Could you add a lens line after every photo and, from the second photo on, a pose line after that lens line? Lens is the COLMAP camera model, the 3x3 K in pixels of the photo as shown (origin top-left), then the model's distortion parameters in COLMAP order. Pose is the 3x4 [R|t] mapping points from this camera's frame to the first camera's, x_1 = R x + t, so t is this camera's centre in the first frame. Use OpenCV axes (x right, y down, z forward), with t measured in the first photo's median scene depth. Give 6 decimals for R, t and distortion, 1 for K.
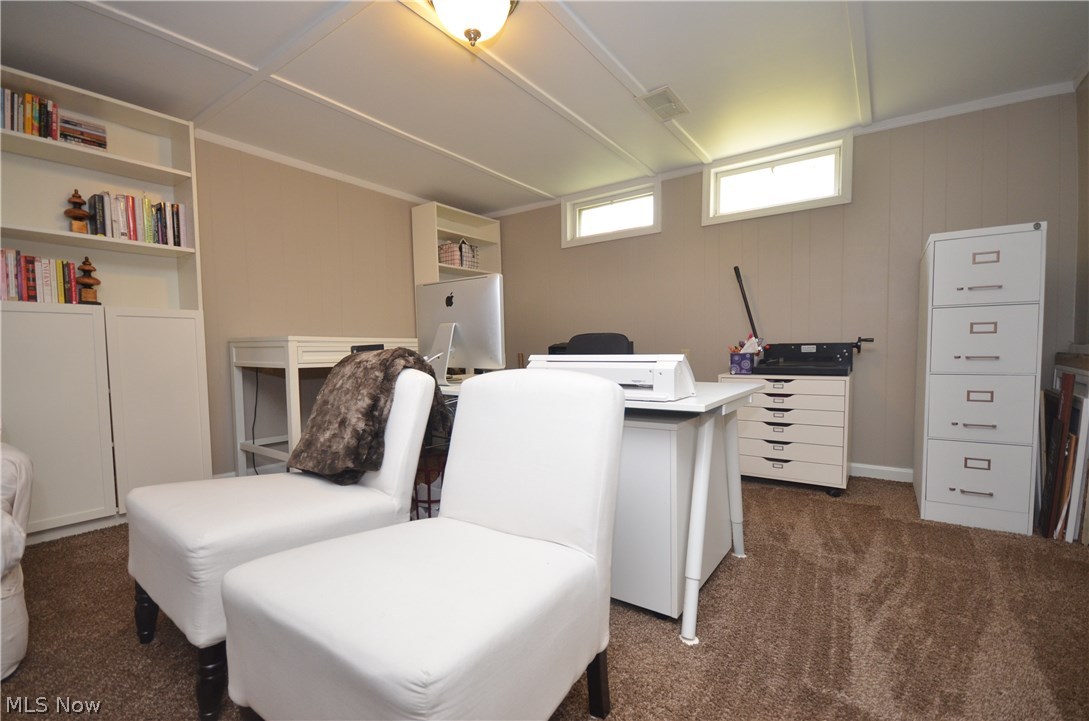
lens RADIAL K [[477.6, 0, 546.0], [0, 477.6, 364.5], [0, 0, 1]] dist [-0.003938, -0.002020]
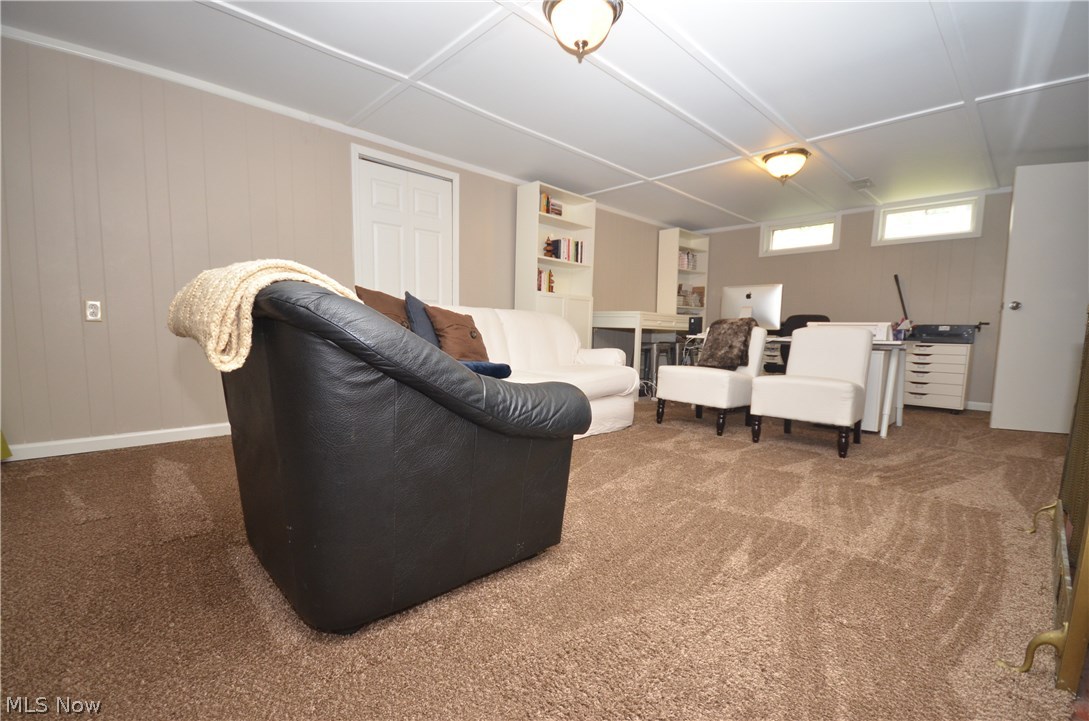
lens RADIAL K [[477.6, 0, 542.7], [0, 477.6, 369.3], [0, 0, 1]] dist [-0.003938, -0.002020]
pose [[0.982169, 0.049261, -0.181431, -0.512740], [-0.041156, 0.997991, 0.048171, 0.088607], [0.183440, -0.039845, 0.982223, -0.884219]]
